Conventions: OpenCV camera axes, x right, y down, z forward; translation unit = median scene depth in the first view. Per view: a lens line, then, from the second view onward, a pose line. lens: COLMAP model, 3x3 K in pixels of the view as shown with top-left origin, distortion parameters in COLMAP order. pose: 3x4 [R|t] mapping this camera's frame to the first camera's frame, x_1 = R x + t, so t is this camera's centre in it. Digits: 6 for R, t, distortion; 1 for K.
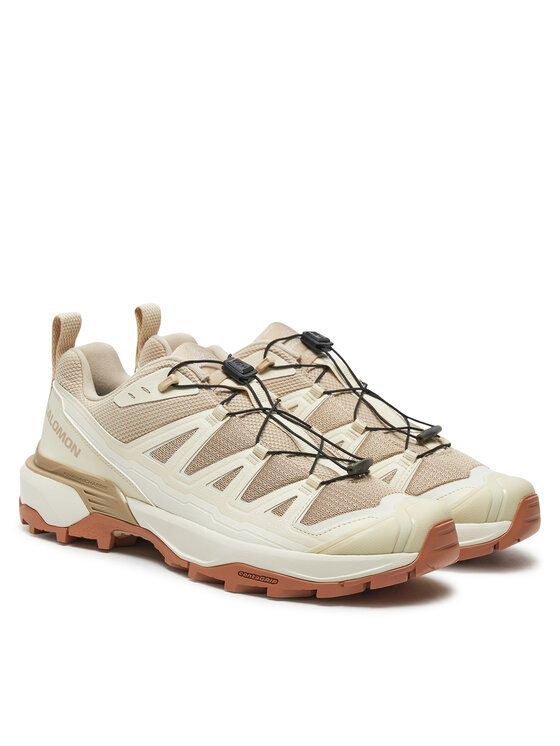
lens RADIAL K [[1775.4, 0, 280.0], [0, 1775.4, 373.0], [0, 0, 1]] dist [-0.007319, -0.029321]
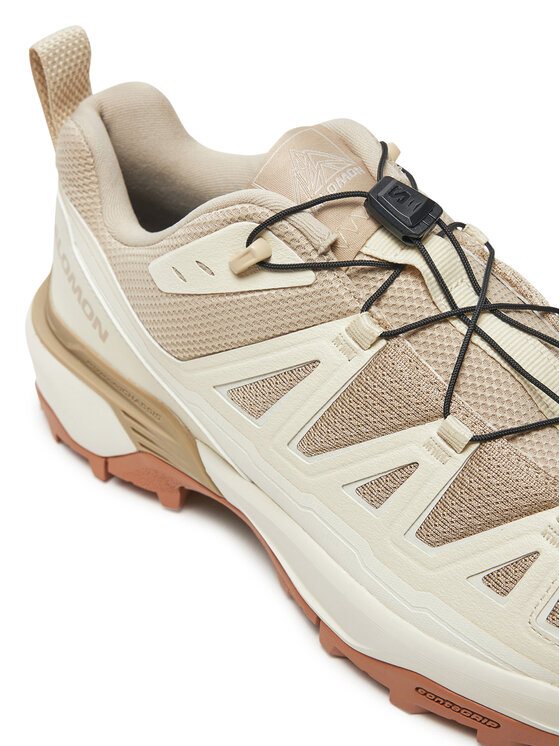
lens RADIAL K [[1284.5, 0, 280.0], [0, 1284.5, 373.0], [0, 0, 1]] dist [0.043731, 0.098198]
pose [[0.987233, -0.019792, -0.158050, -0.002766], [0.096080, 0.865403, 0.491779, -0.132504], [0.127044, -0.500686, 0.856255, 0.701363]]
